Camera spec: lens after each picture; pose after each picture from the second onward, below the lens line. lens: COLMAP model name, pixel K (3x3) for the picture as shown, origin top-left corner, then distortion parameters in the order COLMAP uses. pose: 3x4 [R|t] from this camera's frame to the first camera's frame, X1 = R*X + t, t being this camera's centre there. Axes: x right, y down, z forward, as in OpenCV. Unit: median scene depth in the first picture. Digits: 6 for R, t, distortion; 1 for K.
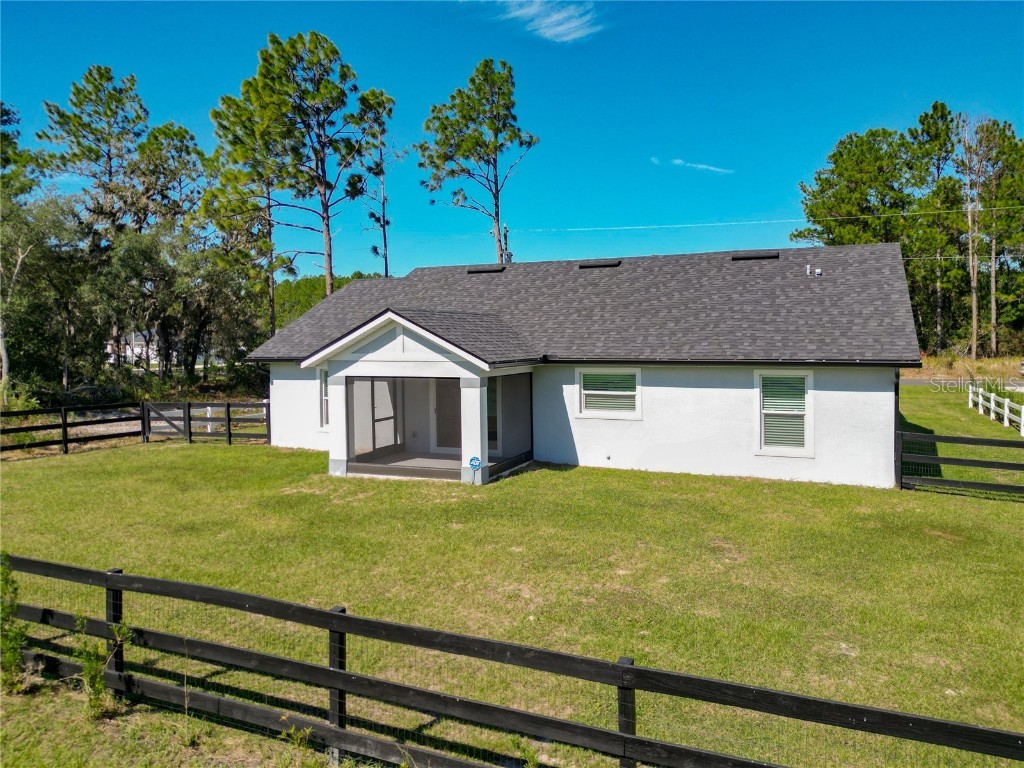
lens RADIAL K [[727.0, 0, 497.8], [0, 727.0, 402.0], [0, 0, 1]] dist [0.043712, -0.005122]
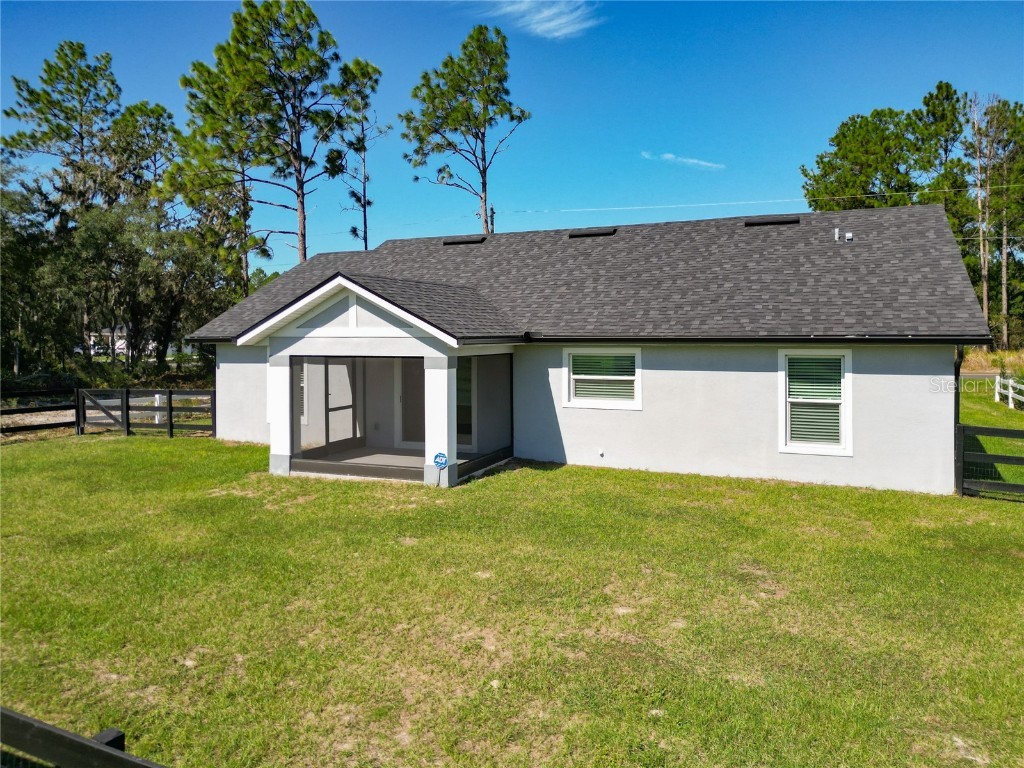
lens RADIAL K [[735.3, 0, 505.6], [0, 735.3, 366.4], [0, 0, 1]] dist [0.060304, -0.079656]
pose [[0.999688, 0.008900, 0.023353, 0.020324], [-0.007914, 0.999087, -0.041991, 0.011531], [-0.023706, 0.041793, 0.998845, 0.152439]]
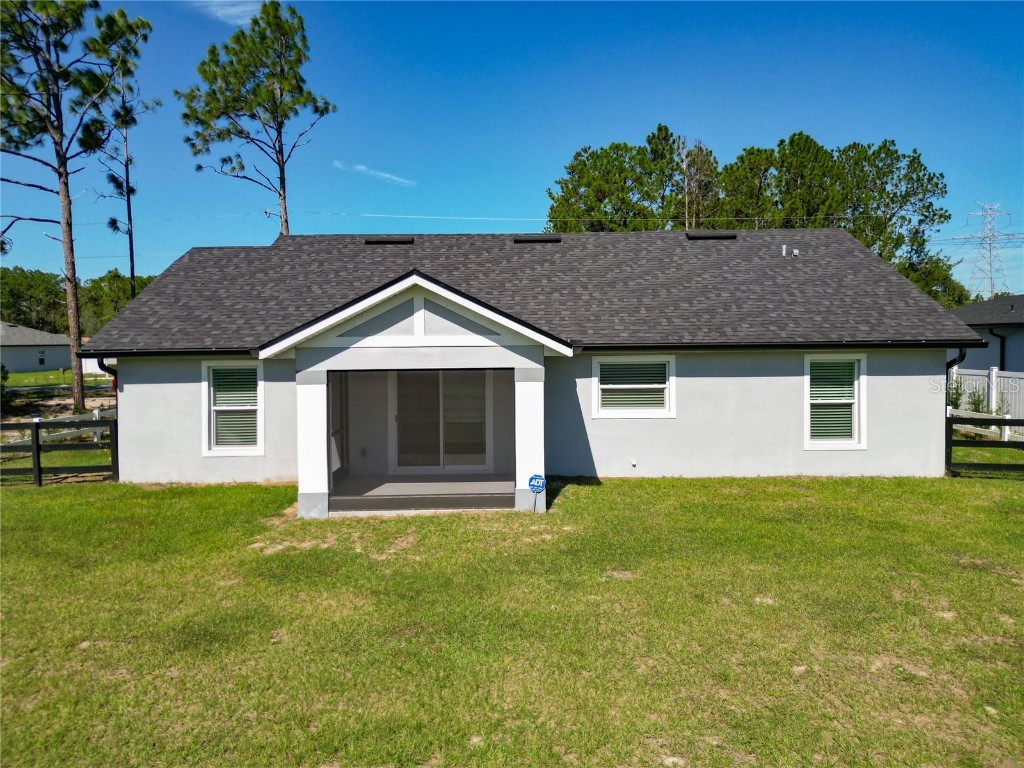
lens RADIAL K [[735.7, 0, 475.4], [0, 735.7, 389.9], [0, 0, 1]] dist [0.038813, 0.000575]
pose [[0.906815, -0.023037, 0.420900, -0.376998], [0.035711, 0.999114, -0.022255, 0.003681], [-0.420014, 0.035212, 0.906834, 0.324523]]
